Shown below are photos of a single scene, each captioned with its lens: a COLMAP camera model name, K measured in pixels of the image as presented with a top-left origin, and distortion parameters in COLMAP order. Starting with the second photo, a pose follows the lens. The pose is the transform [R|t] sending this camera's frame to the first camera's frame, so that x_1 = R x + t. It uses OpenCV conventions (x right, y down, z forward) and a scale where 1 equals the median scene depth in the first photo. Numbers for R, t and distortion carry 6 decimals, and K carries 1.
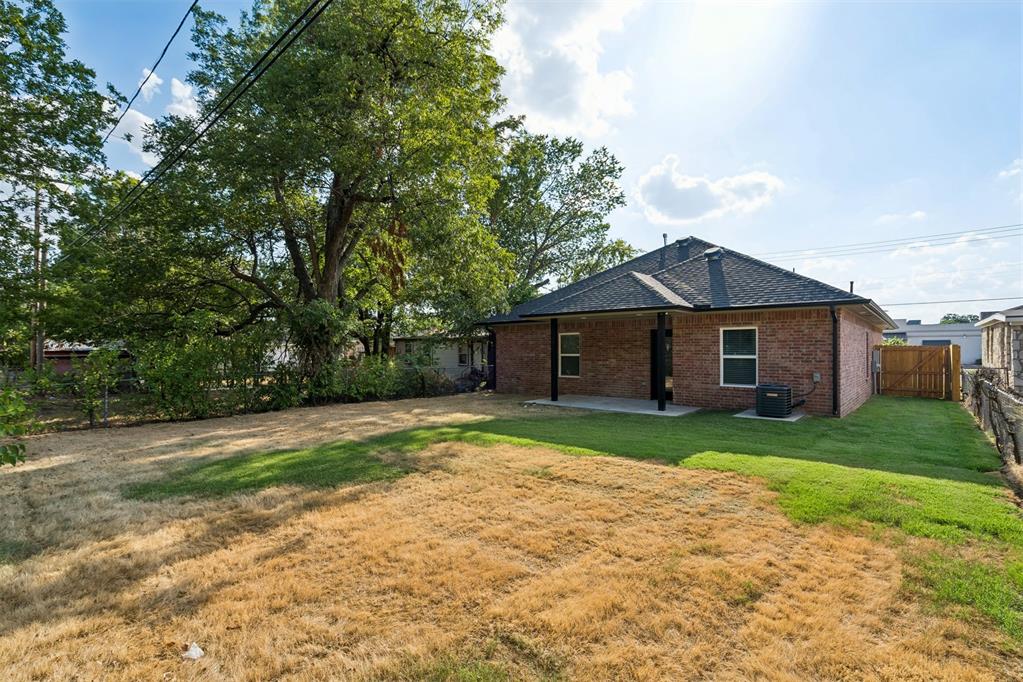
lens RADIAL K [[465.0, 0, 508.8], [0, 465.0, 342.0], [0, 0, 1]] dist [-0.002931, 0.001610]
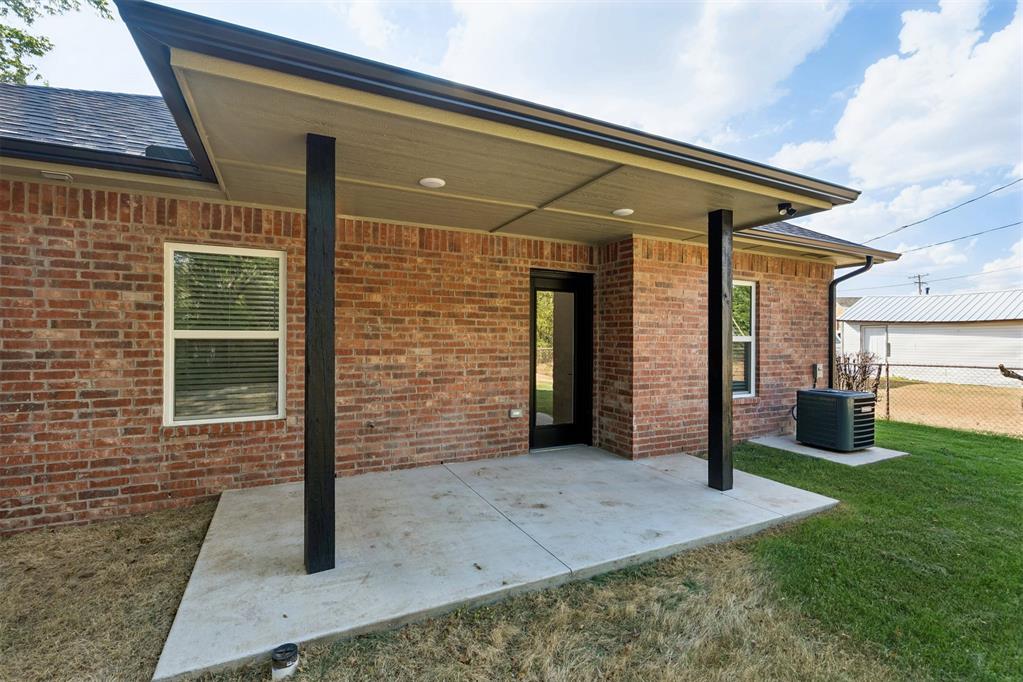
lens RADIAL K [[465.0, 0, 515.2], [0, 465.0, 339.9], [0, 0, 1]] dist [-0.002931, 0.001610]
pose [[0.371294, 0.003182, 0.928510, -0.050653], [-0.021579, 0.999754, 0.005203, 0.028654], [-0.928264, -0.021968, 0.371272, 0.833702]]
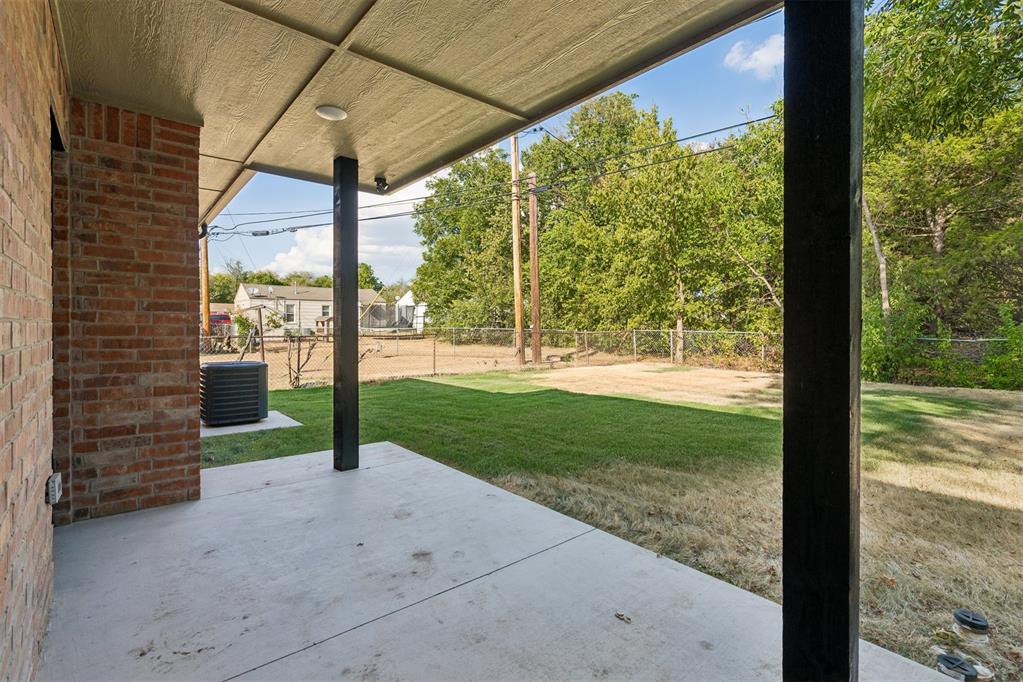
lens RADIAL K [[465.0, 0, 506.9], [0, 465.0, 331.2], [0, 0, 1]] dist [-0.002931, 0.001610]
pose [[-0.989469, -0.001719, 0.144733, 0.141981], [-0.004276, 0.999840, -0.017357, 0.046417], [-0.144680, -0.017793, -0.989318, 1.071411]]
